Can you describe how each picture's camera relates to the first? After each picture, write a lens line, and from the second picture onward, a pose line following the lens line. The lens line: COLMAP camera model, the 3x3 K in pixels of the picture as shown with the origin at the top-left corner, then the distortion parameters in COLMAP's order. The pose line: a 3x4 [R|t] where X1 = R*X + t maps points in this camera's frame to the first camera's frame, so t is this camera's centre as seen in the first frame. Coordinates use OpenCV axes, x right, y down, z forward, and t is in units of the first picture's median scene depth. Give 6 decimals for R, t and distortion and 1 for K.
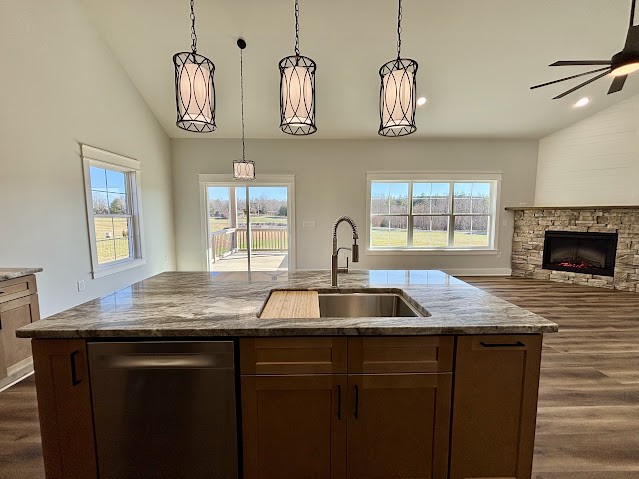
lens RADIAL K [[258.3, 0, 317.6], [0, 258.3, 237.8], [0, 0, 1]] dist [0.000828, 0.000248]
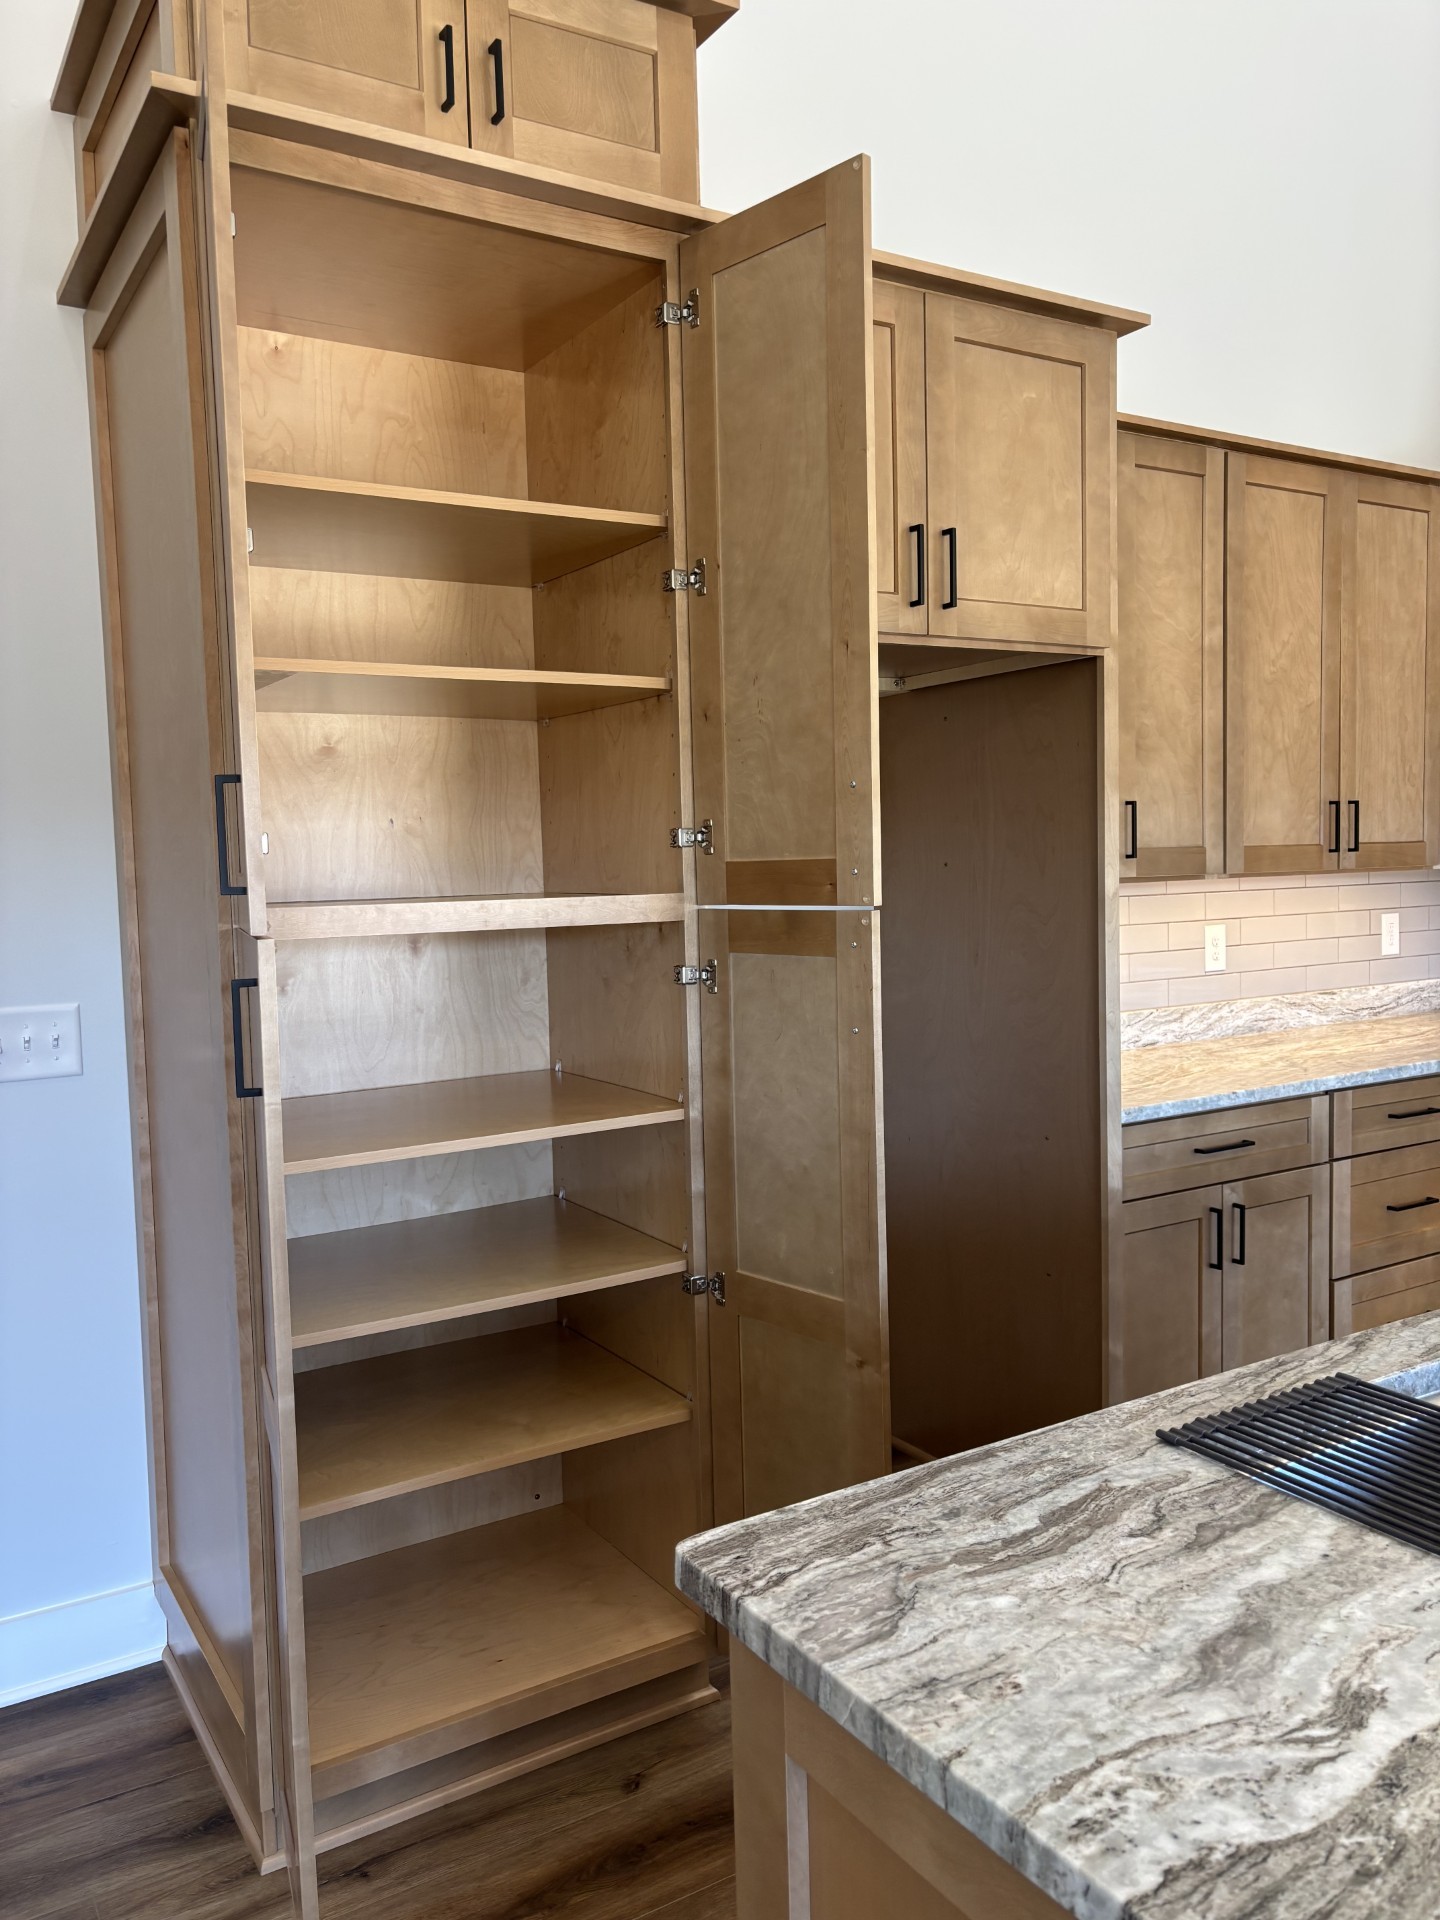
lens RADIAL K [[1460.8, 0, 720.0], [0, 1460.8, 960.0], [0, 0, 1]] dist [0.035512, 0.003481]
pose [[-0.859887, 0.057763, -0.507206, 0.297811], [-0.022009, 0.988459, 0.149883, -0.053177], [0.510010, 0.140046, -0.848691, 0.391897]]
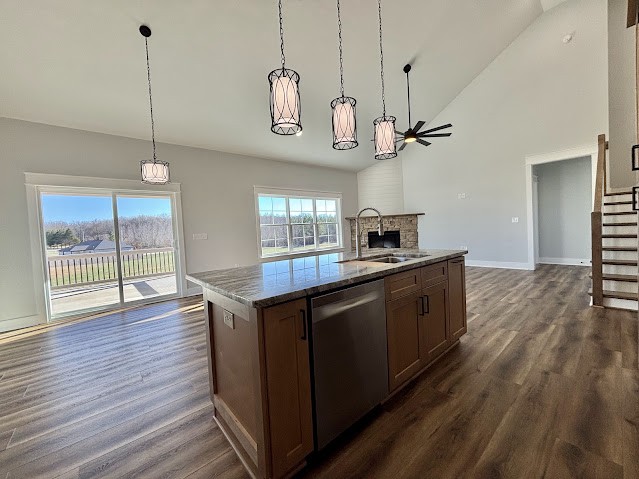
lens RADIAL K [[256.3, 0, 319.5], [0, 256.3, 239.5], [0, 0, 1]] dist [-0.002948, -0.000059]
pose [[0.770575, -0.063723, 0.634156, -0.308234], [0.110675, 0.993252, -0.034676, 0.038412], [-0.627667, 0.096906, 0.772427, 0.016053]]
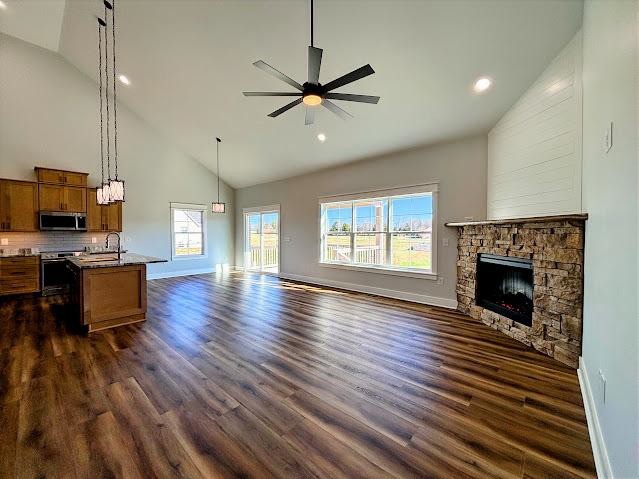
lens RADIAL K [[260.7, 0, 319.5], [0, 260.7, 239.5], [0, 0, 1]] dist [0.000921, 0.000158]
pose [[0.729496, 0.015573, -0.683808, 1.085475], [-0.061987, 0.997132, -0.043420, -0.006272], [0.681171, 0.074062, 0.728369, 0.139428]]
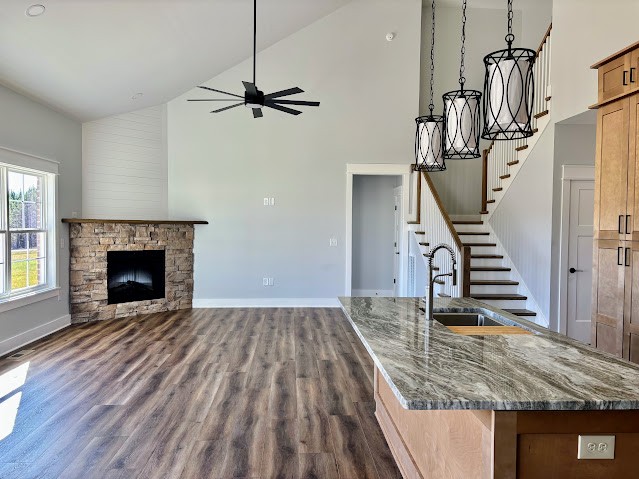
lens RADIAL K [[486.2, 0, 319.5], [0, 486.2, 239.5], [0, 0, 1]] dist [0.035512, 0.003481]
pose [[-0.042648, -0.028918, 0.998672, -0.537281], [0.078655, 0.996381, 0.032210, -0.060312], [-0.995989, 0.079924, -0.040219, 0.463129]]
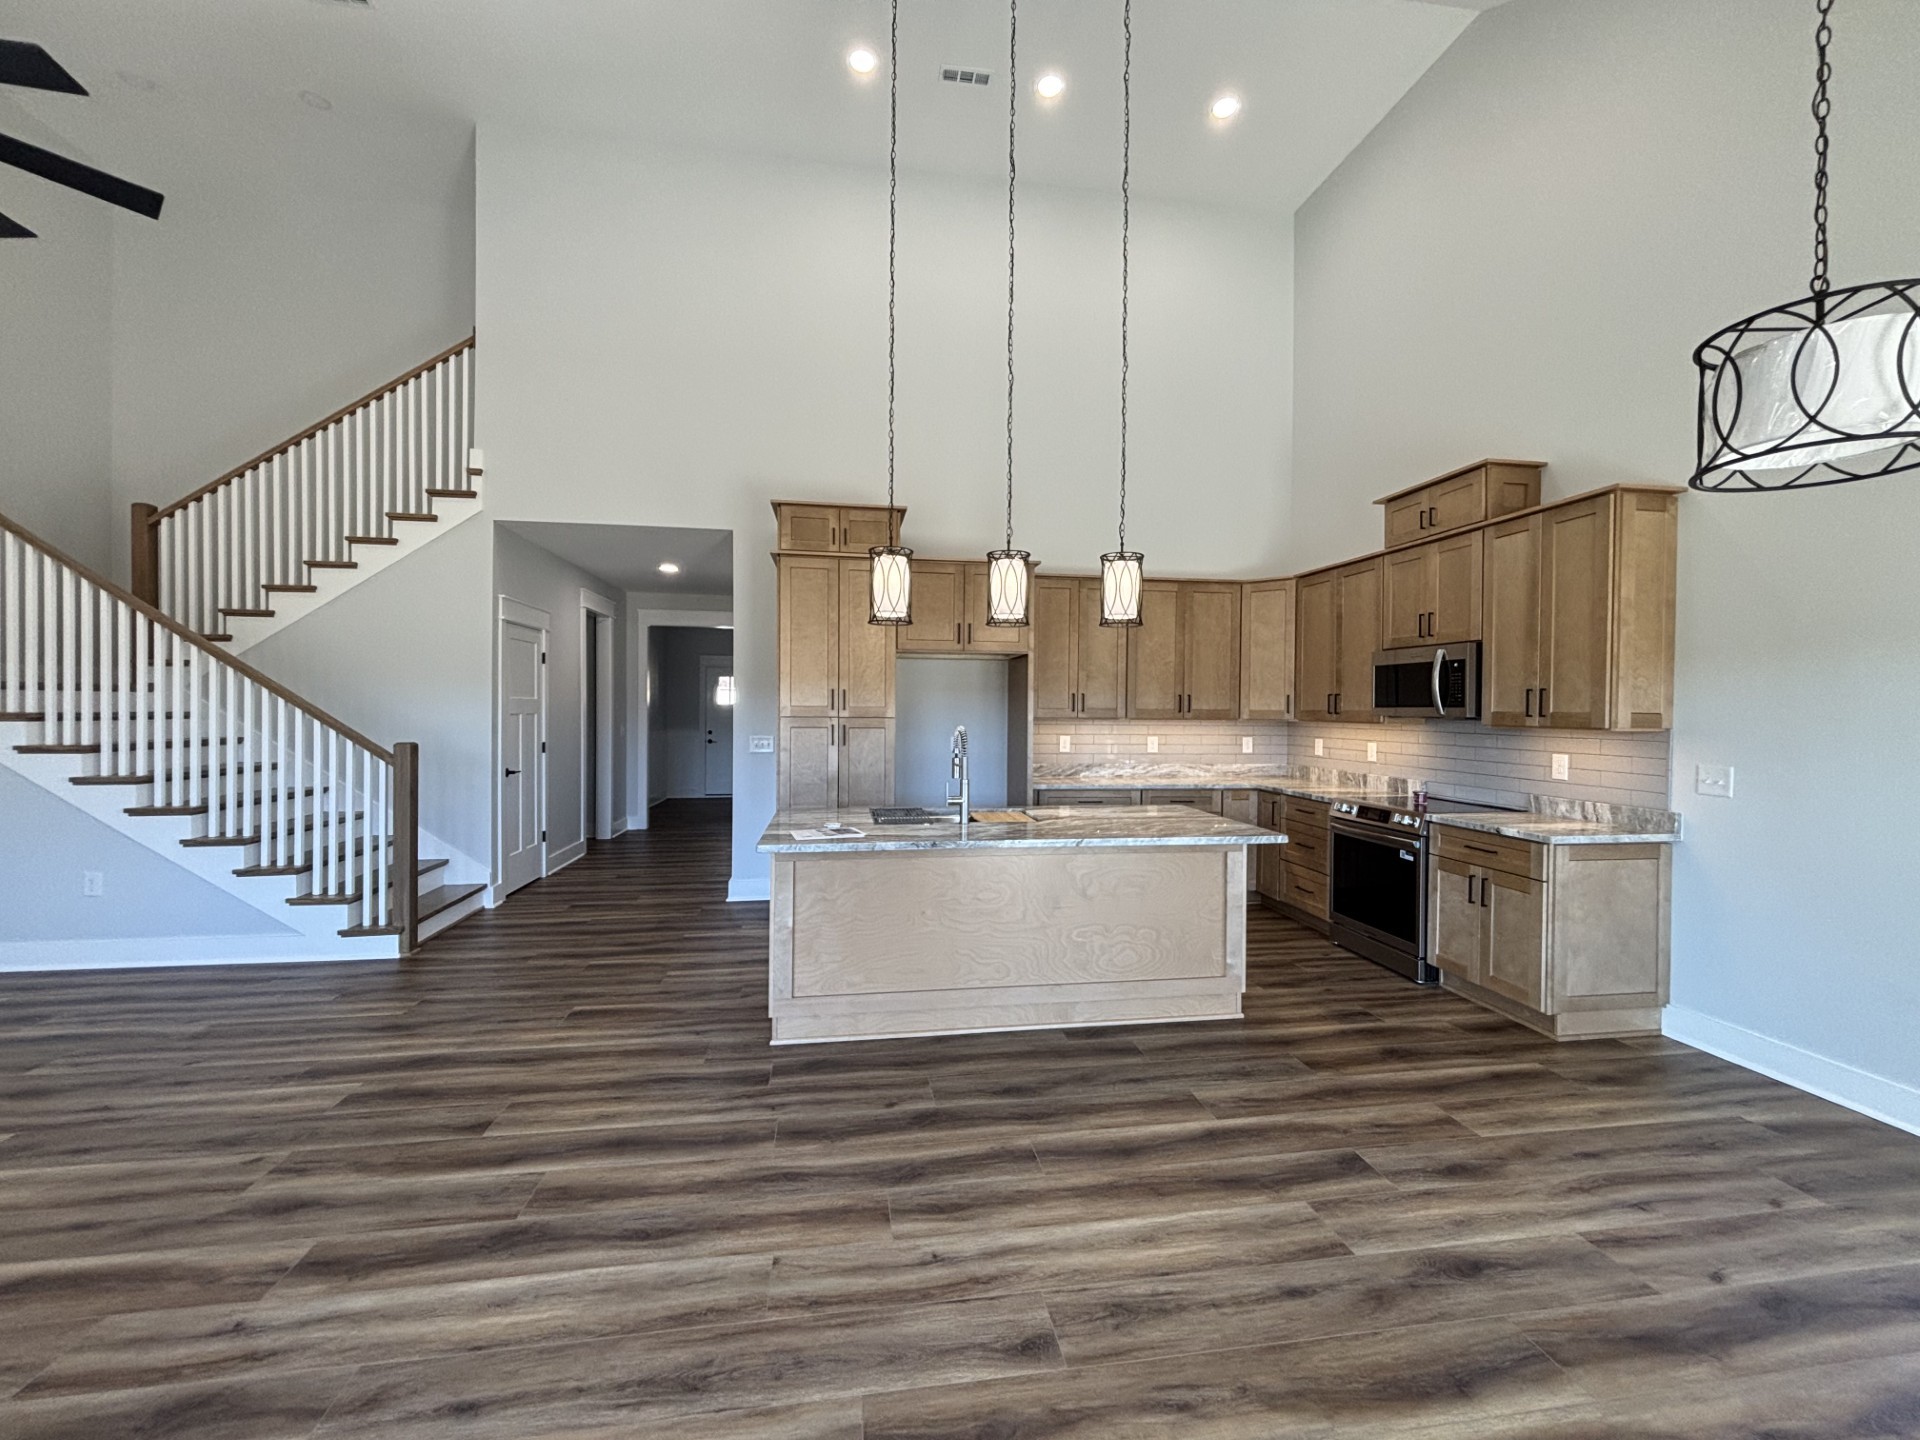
lens RADIAL K [[776.2, 0, 954.4], [0, 776.2, 715.0], [0, 0, 1]] dist [0.000828, 0.000248]
pose [[-0.991557, -0.006376, -0.129515, 0.119998], [-0.019840, 0.994491, 0.102928, -0.109813], [0.128146, 0.104628, -0.986221, 0.996727]]
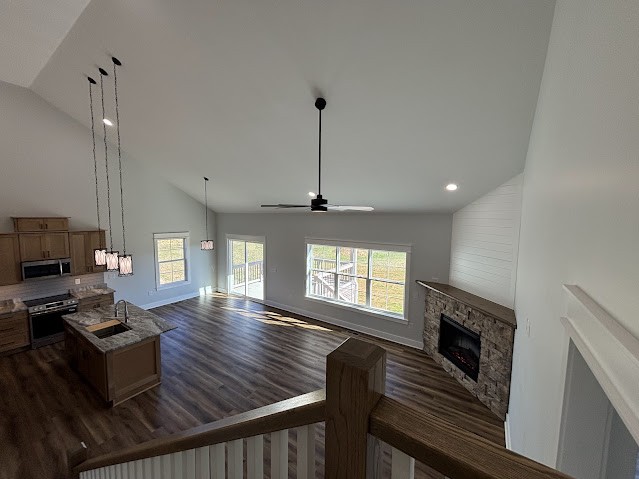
lens RADIAL K [[260.6, 0, 320.8], [0, 260.6, 239.1], [0, 0, 1]] dist [-0.001362, -0.000091]
pose [[0.815519, 0.062047, -0.575395, 1.075853], [-0.065751, 0.997732, 0.014398, -0.287370], [0.574983, 0.026091, 0.817749, -0.037560]]
